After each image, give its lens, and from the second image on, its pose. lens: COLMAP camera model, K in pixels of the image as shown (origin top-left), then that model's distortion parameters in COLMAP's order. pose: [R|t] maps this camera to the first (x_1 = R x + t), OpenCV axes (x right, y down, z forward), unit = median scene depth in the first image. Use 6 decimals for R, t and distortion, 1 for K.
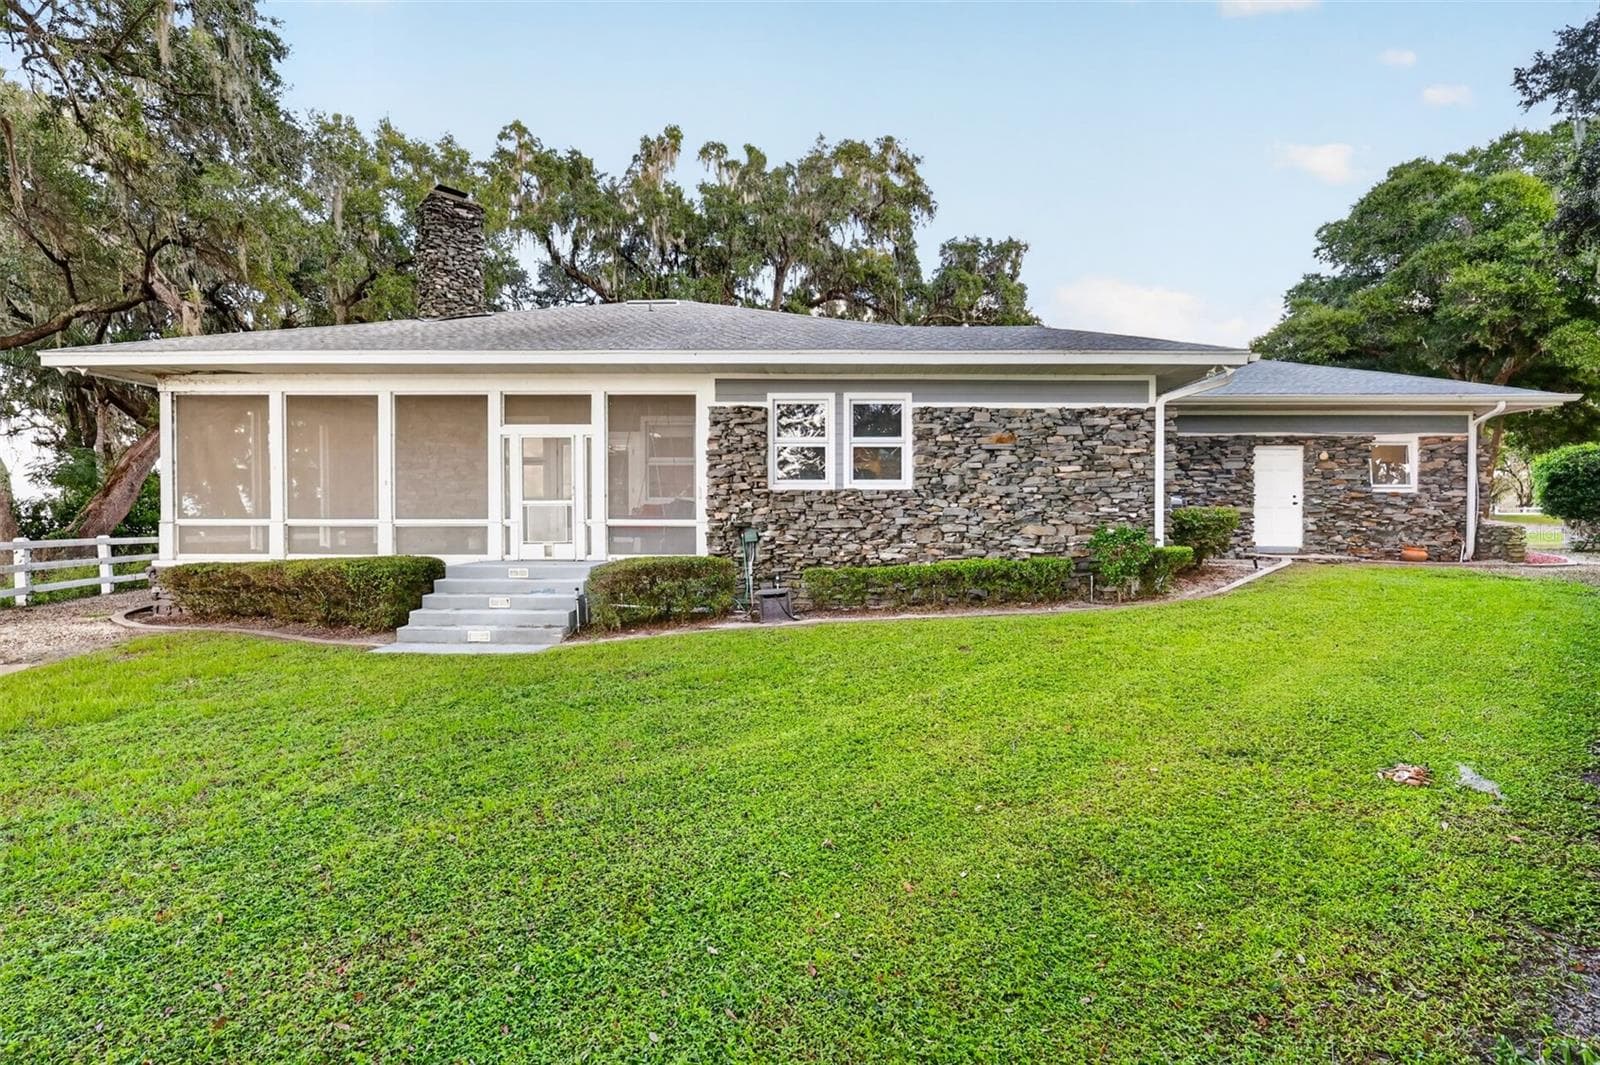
lens RADIAL K [[685.5, 0, 800.0], [0, 685.5, 532.5], [0, 0, 1]] dist [0.002032, 0.000684]
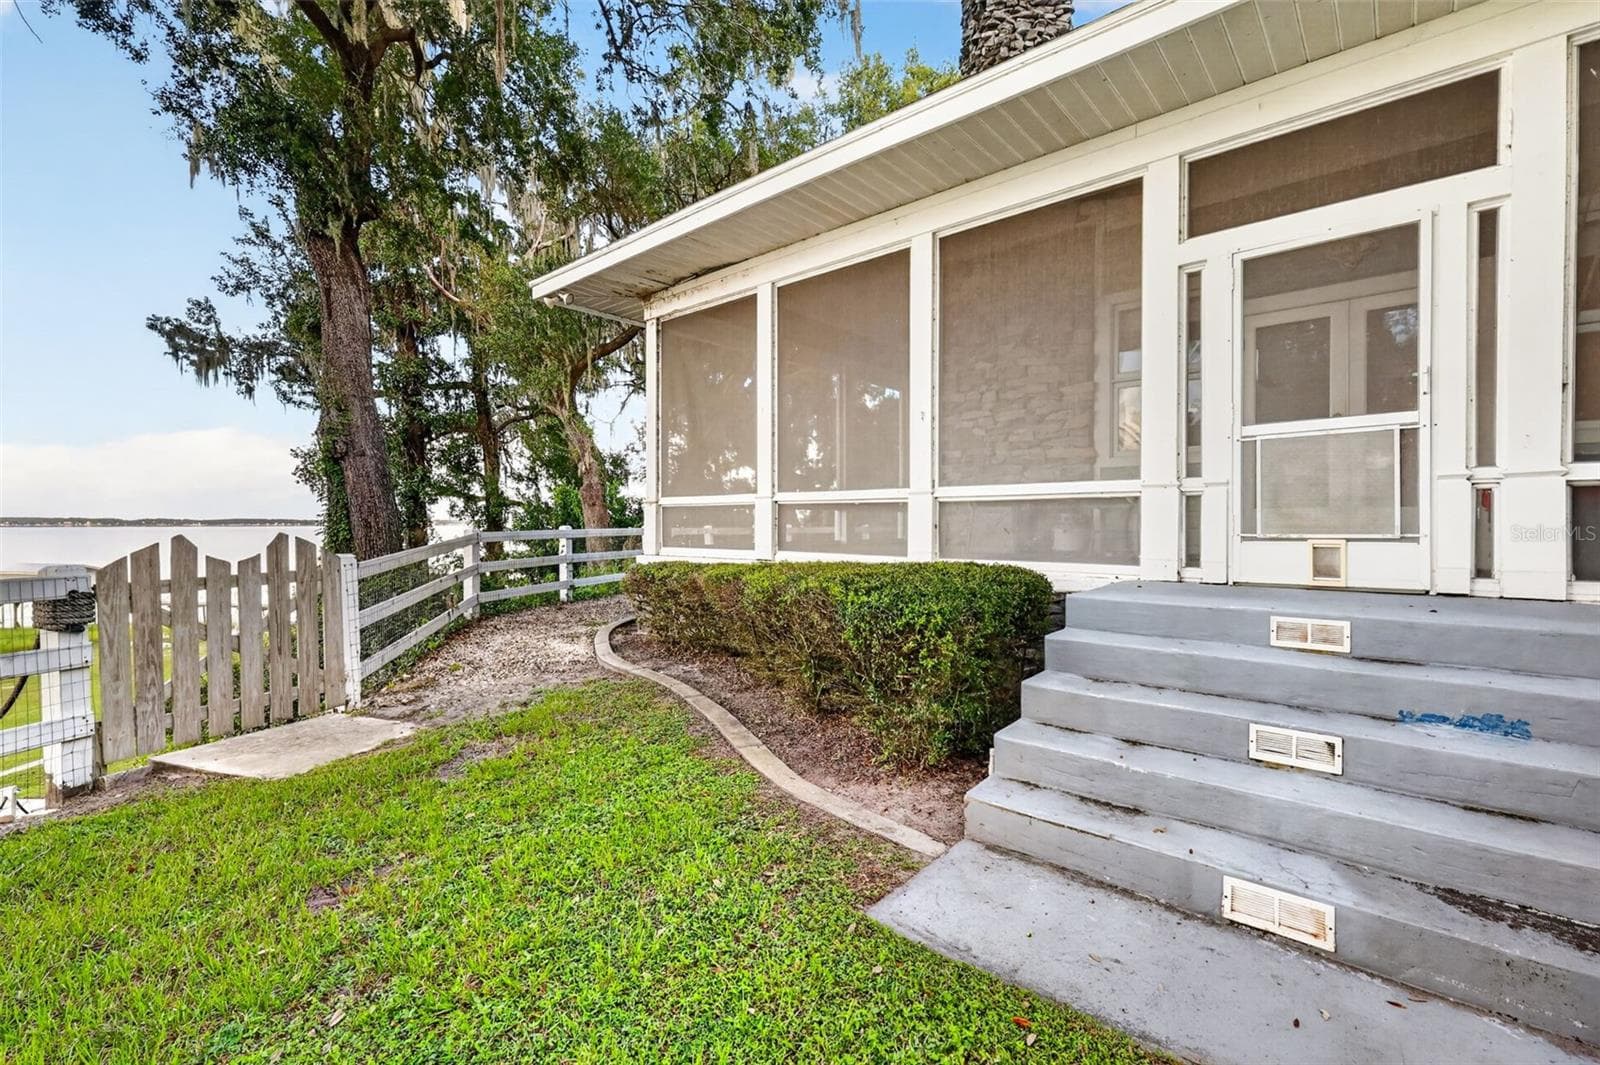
lens RADIAL K [[685.5, 0, 800.0], [0, 685.5, 532.5], [0, 0, 1]] dist [0.002032, 0.000684]
pose [[0.767924, 0.007669, -0.640495, -0.348400], [-0.008635, 0.999961, 0.001620, 0.013618], [0.640483, 0.004287, 0.767961, 0.554158]]
